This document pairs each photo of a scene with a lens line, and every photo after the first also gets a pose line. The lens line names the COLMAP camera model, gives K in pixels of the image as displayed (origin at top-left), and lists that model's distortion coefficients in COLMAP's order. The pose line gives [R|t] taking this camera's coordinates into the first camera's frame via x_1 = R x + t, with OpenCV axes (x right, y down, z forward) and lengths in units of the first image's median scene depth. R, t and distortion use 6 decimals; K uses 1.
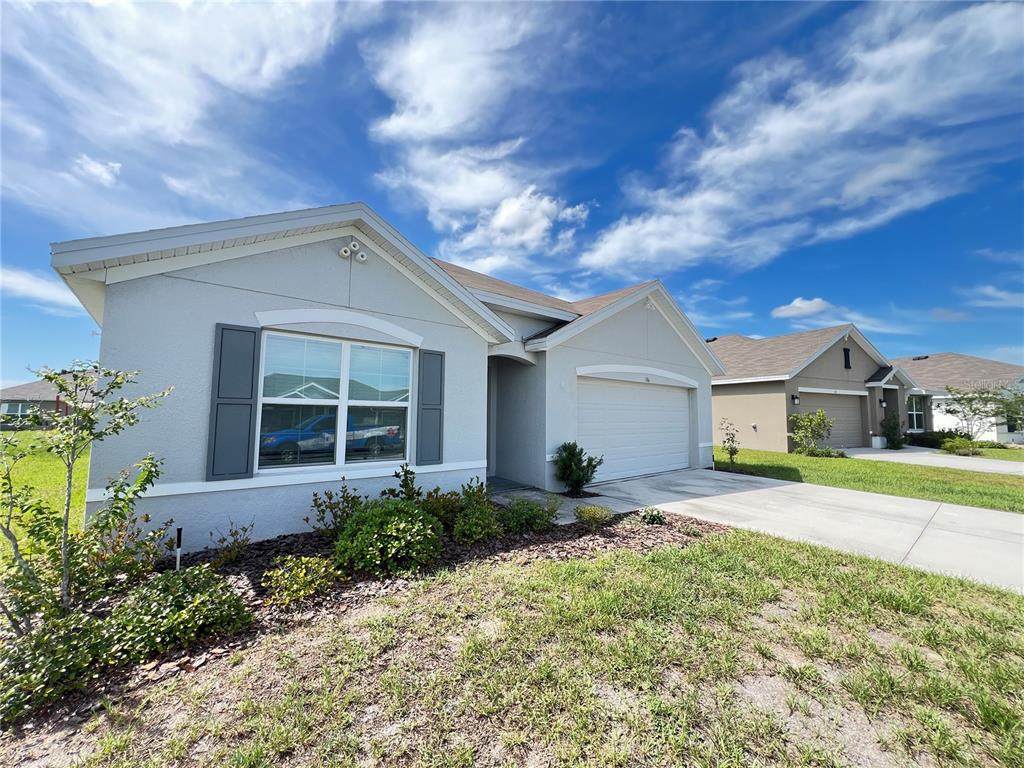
lens RADIAL K [[408.9, 0, 511.5], [0, 408.9, 380.4], [0, 0, 1]] dist [0.000551, 0.000411]
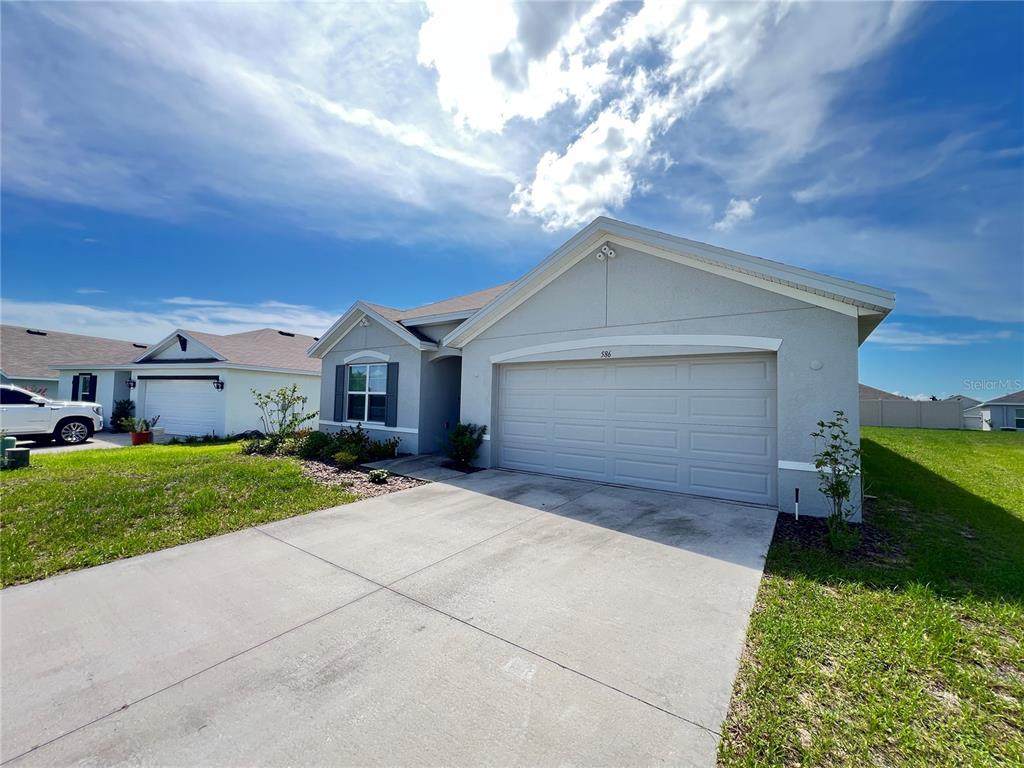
lens RADIAL K [[416.2, 0, 508.3], [0, 416.2, 383.1], [0, 0, 1]] dist [-0.001166, -0.000024]
pose [[0.232479, -0.054222, -0.971089, 1.015618], [0.054421, 0.997606, -0.042674, 0.072751], [0.971078, -0.042927, 0.234873, 0.648473]]
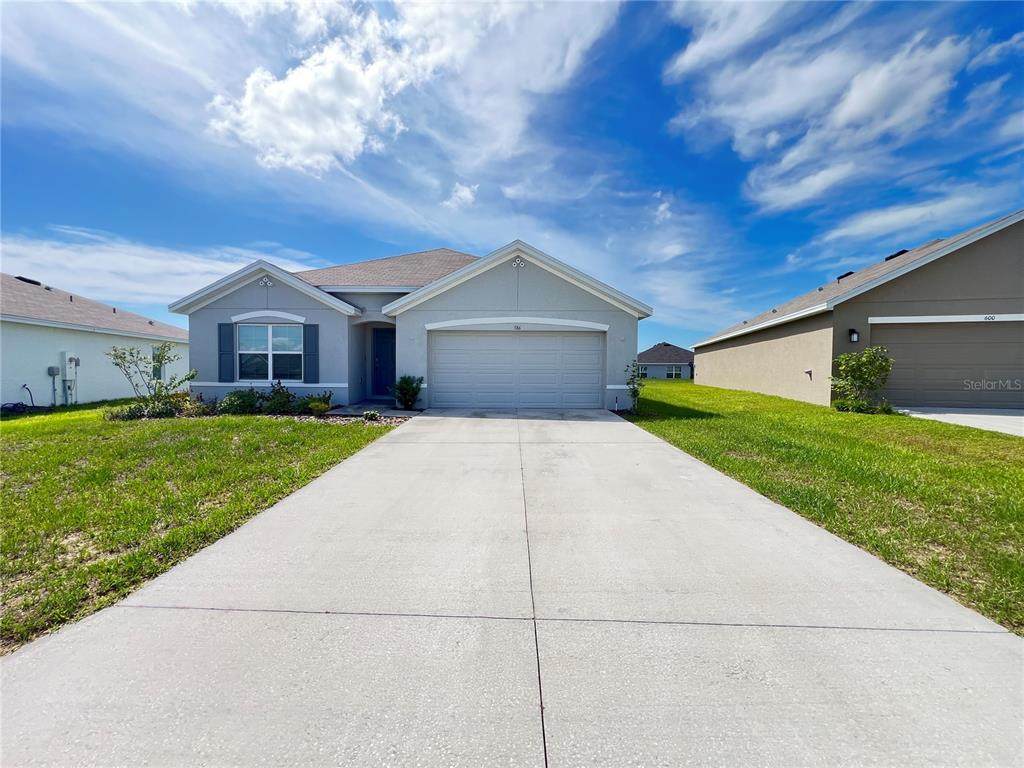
lens RADIAL K [[413.3, 0, 512.0], [0, 413.3, 384.0], [0, 0, 1]] dist [-0.000639, 0.000040]
pose [[0.759694, 0.009398, -0.650213, 1.093120], [0.056159, 0.995212, 0.080000, 0.063033], [0.647851, -0.097291, 0.755528, 0.075258]]
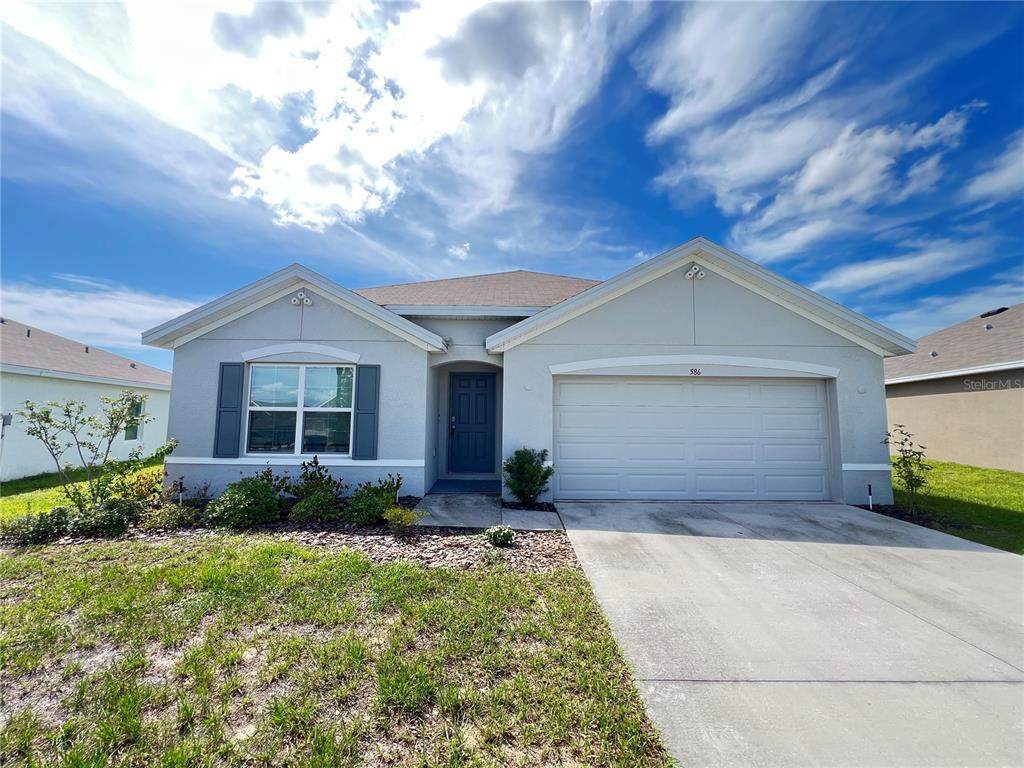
lens RADIAL K [[416.2, 0, 508.3], [0, 416.2, 383.1], [0, 0, 1]] dist [-0.001166, -0.000024]
pose [[0.767980, -0.060348, -0.637625, 0.552350], [0.051833, 0.998142, -0.032039, 0.025316], [0.638373, -0.008445, 0.769681, 0.196703]]
